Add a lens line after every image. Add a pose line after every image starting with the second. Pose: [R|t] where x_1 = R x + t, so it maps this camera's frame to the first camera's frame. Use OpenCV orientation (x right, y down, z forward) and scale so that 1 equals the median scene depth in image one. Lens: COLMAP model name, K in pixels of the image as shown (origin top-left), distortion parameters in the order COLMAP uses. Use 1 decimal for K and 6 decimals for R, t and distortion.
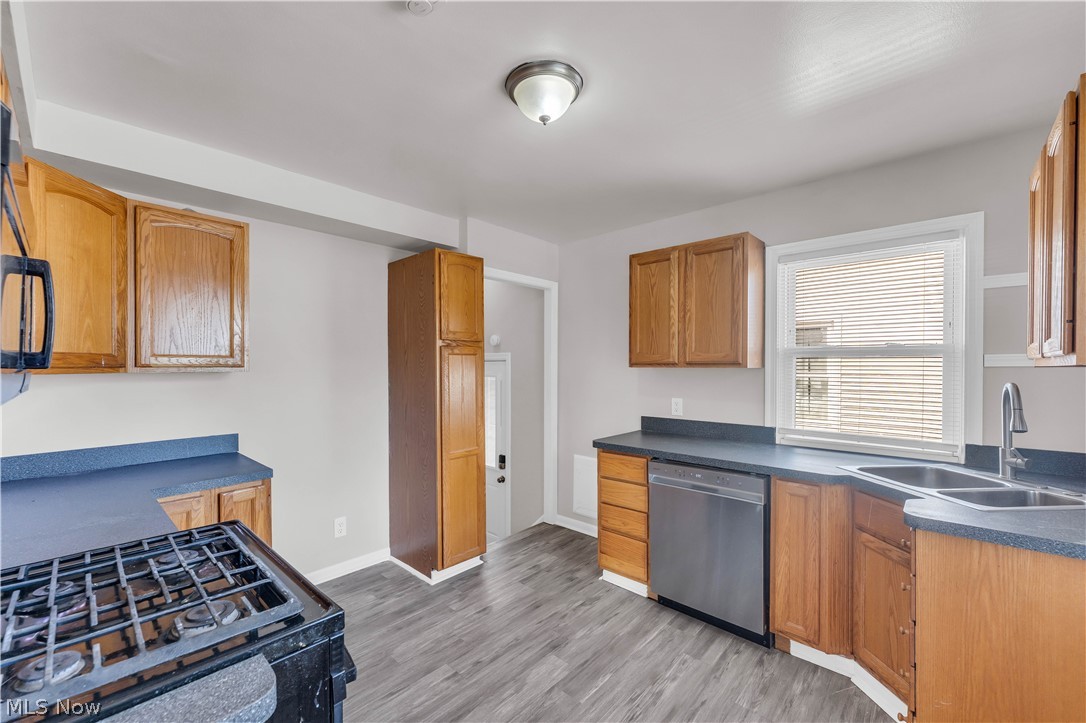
lens RADIAL K [[439.8, 0, 540.2], [0, 439.8, 368.3], [0, 0, 1]] dist [-0.001935, -0.000541]
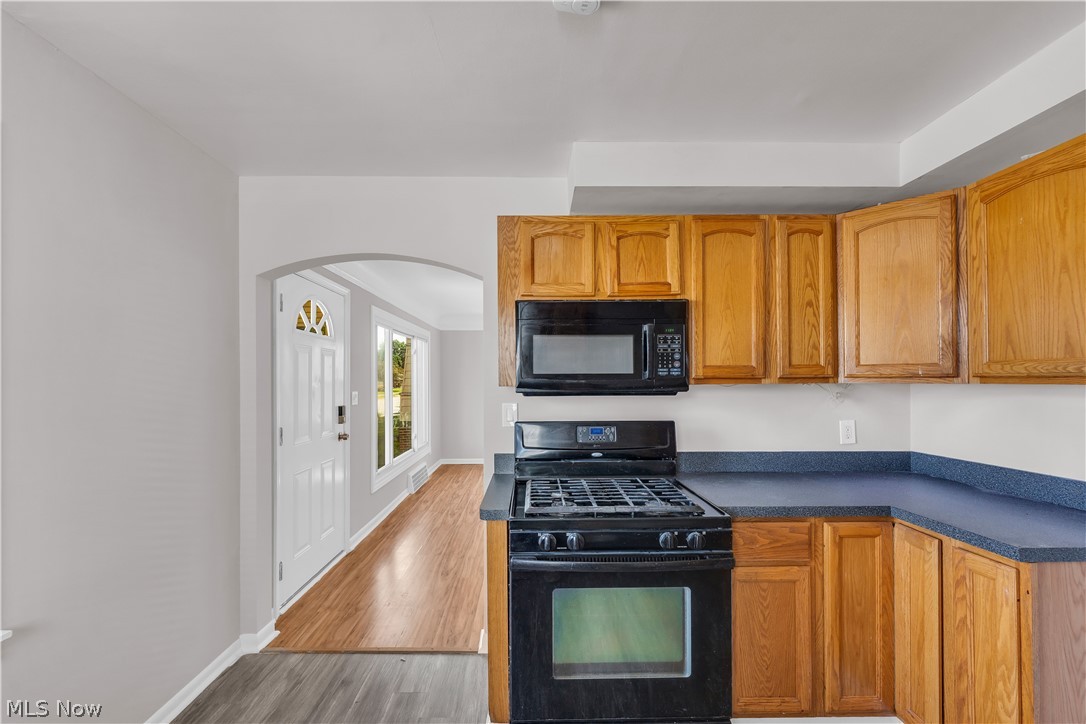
lens RADIAL K [[439.8, 0, 541.0], [0, 439.8, 371.4], [0, 0, 1]] dist [-0.001935, -0.000541]
pose [[-0.730015, -0.005950, -0.683406, 0.275941], [0.001748, 0.999943, -0.010573, -0.005293], [0.683429, -0.008913, -0.729962, 1.013438]]
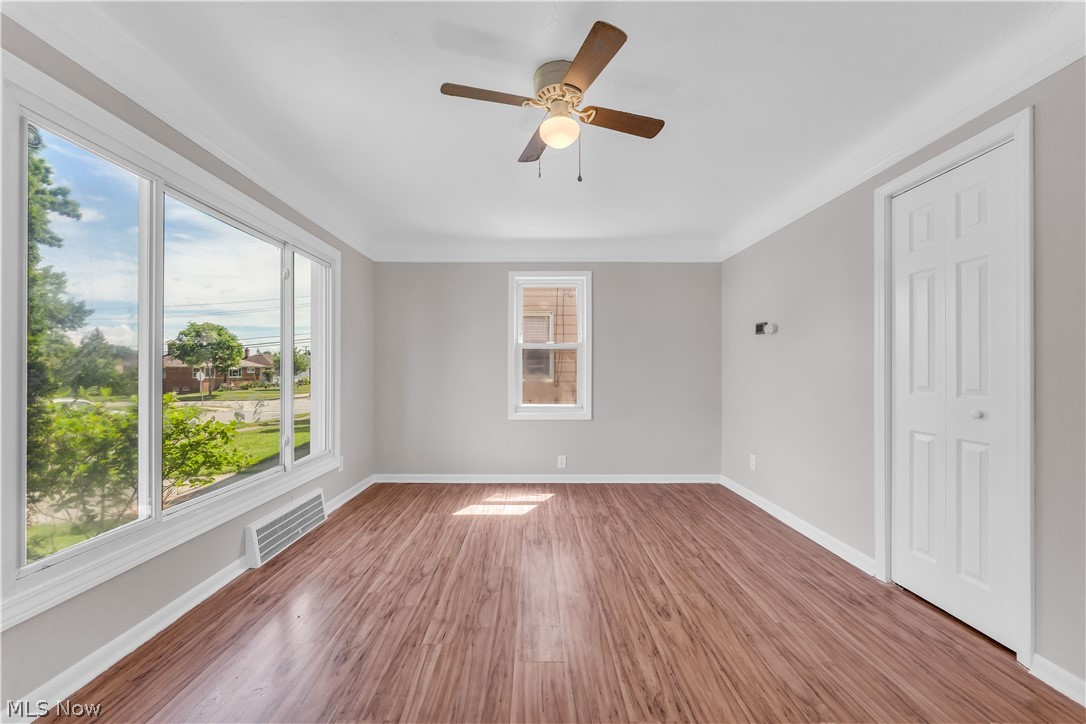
lens RADIAL K [[439.8, 0, 540.6], [0, 439.8, 366.1], [0, 0, 1]] dist [-0.001935, -0.000541]
pose [[-0.729978, -0.008367, -0.683420, -0.735008], [-0.006960, 0.999964, -0.004808, 0.141499], [0.683435, 0.001247, -0.730010, -0.036475]]
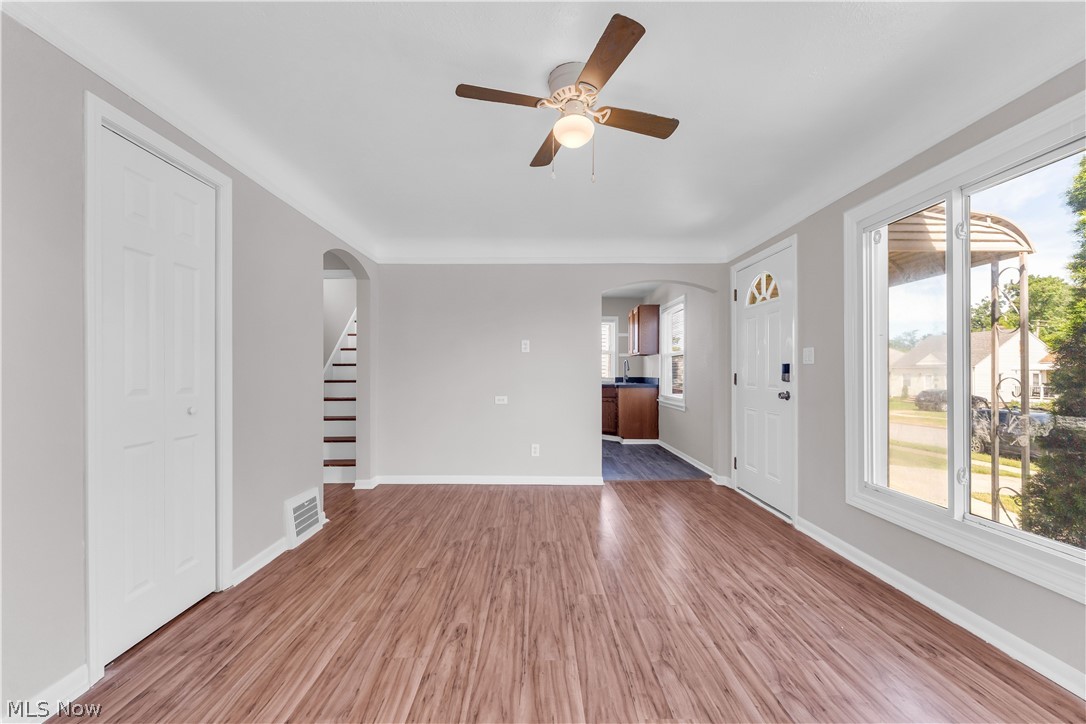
lens RADIAL K [[439.8, 0, 532.2], [0, 439.8, 369.0], [0, 0, 1]] dist [-0.001935, -0.000541]
pose [[0.747204, 0.005936, 0.664568, -2.182755], [0.002053, 0.999935, -0.011240, 0.149695], [-0.664591, 0.009763, 0.747143, -1.421020]]
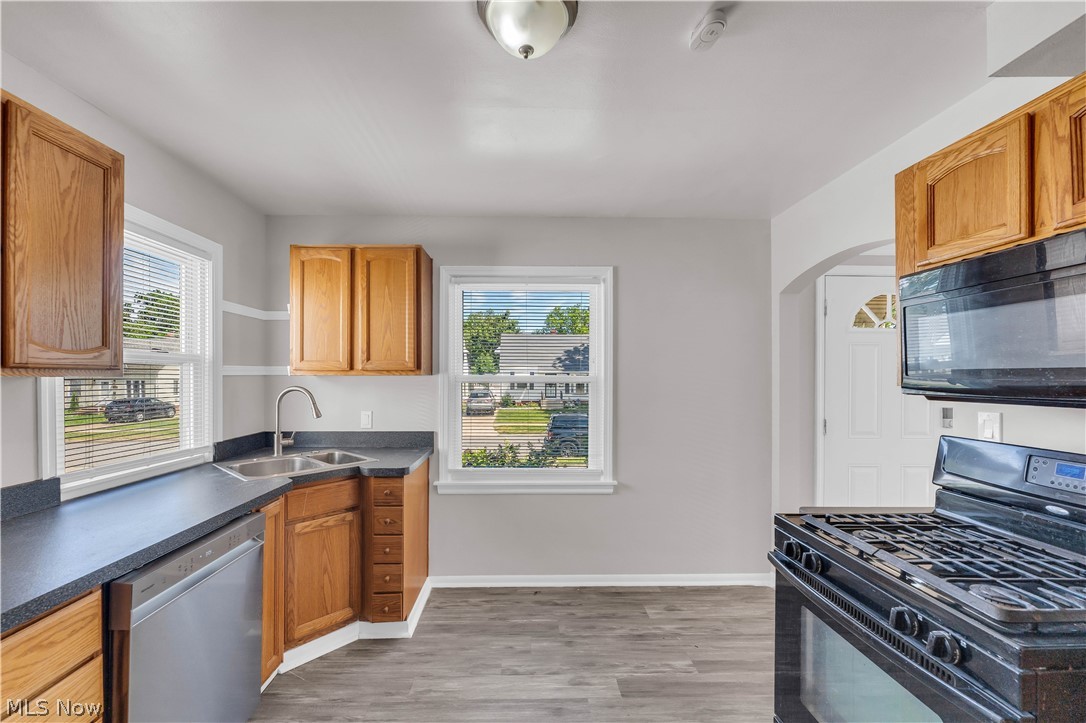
lens RADIAL K [[439.8, 0, 534.3], [0, 439.8, 367.8], [0, 0, 1]] dist [-0.001935, -0.000541]
pose [[-0.696375, 0.012172, 0.717575, -0.459206], [0.001945, 0.999884, -0.015073, -0.004074], [-0.717675, -0.009101, -0.696319, 1.258916]]
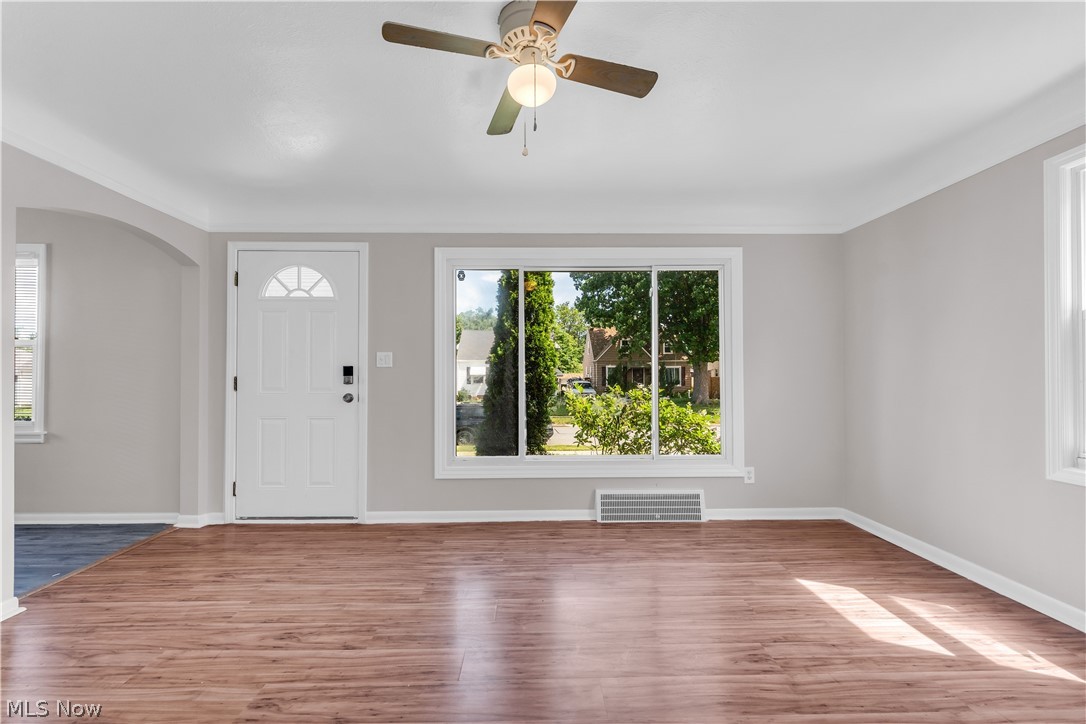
lens RADIAL K [[439.8, 0, 534.5], [0, 439.8, 369.3], [0, 0, 1]] dist [-0.001935, -0.000541]
pose [[-0.682472, 0.011010, 0.730829, -2.063829], [0.008223, 0.999939, -0.007385, 0.142952], [-0.730866, 0.000970, -0.682521, -0.178080]]
